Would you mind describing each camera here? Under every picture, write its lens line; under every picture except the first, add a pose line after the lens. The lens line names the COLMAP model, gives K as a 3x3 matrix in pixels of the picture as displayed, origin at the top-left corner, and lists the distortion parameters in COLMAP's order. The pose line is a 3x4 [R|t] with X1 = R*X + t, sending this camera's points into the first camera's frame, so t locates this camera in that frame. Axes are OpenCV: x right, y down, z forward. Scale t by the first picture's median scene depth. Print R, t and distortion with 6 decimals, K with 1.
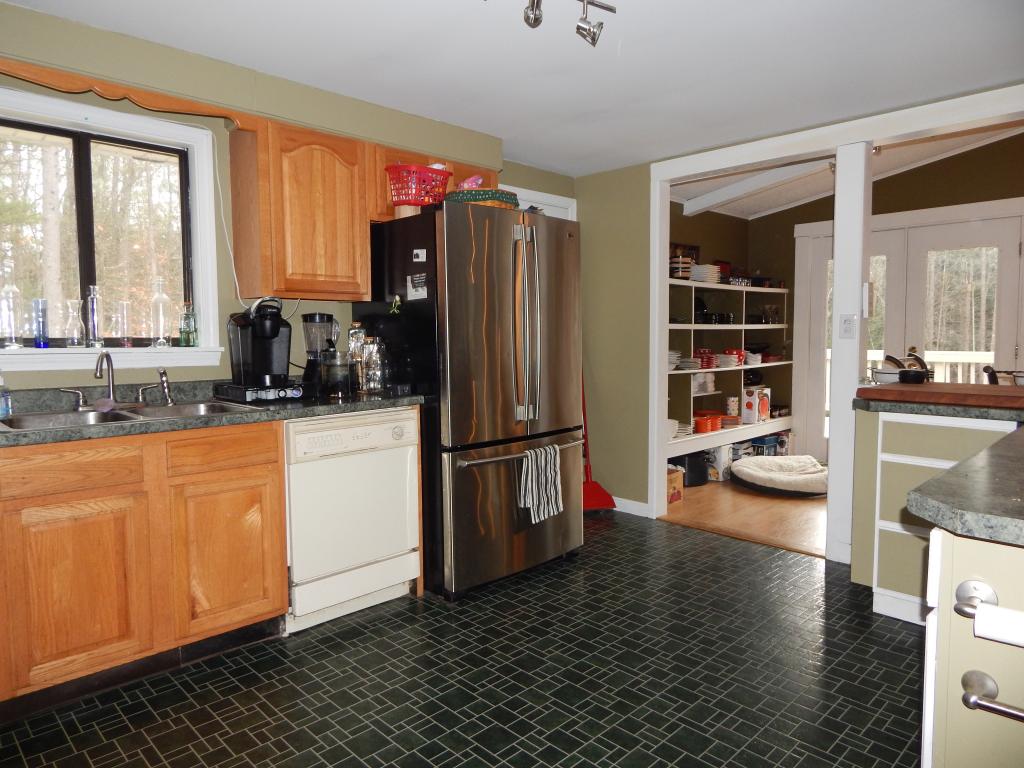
lens RADIAL K [[677.9, 0, 508.3], [0, 677.9, 387.4], [0, 0, 1]] dist [0.010852, -0.014778]
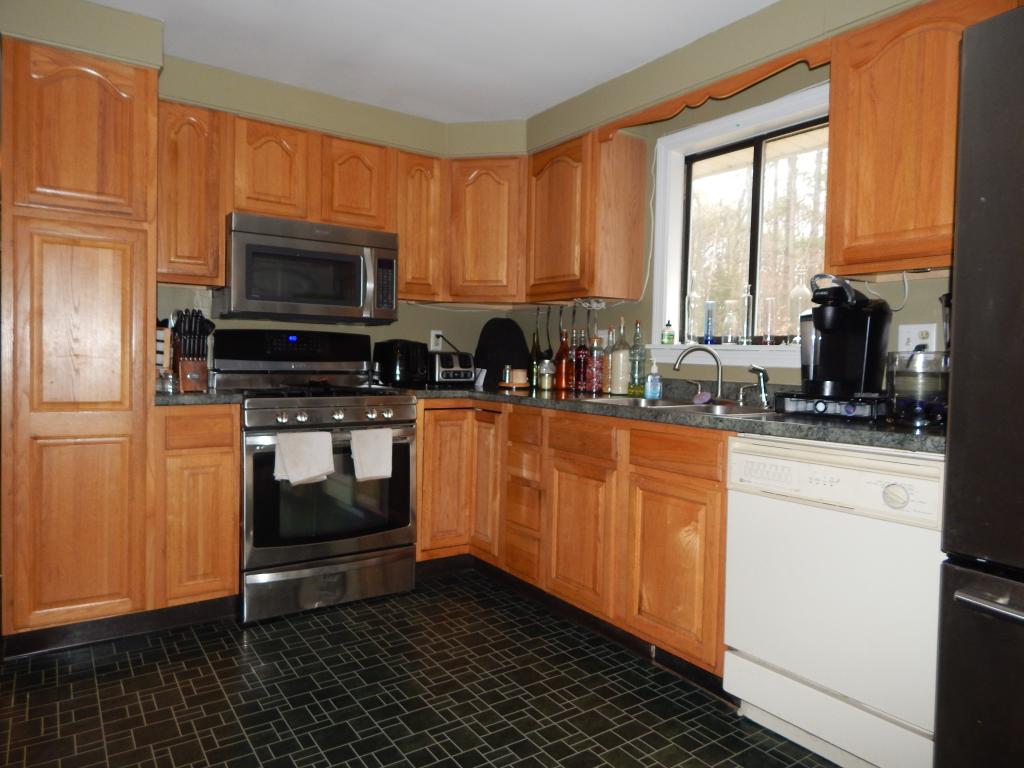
lens RADIAL K [[677.9, 0, 508.7], [0, 677.9, 376.7], [0, 0, 1]] dist [0.010852, -0.014778]
pose [[-0.185766, 0.033925, -0.982008, 0.473367], [-0.093106, 0.994299, 0.051963, -0.031590], [0.978173, 0.101084, -0.181549, 0.859151]]
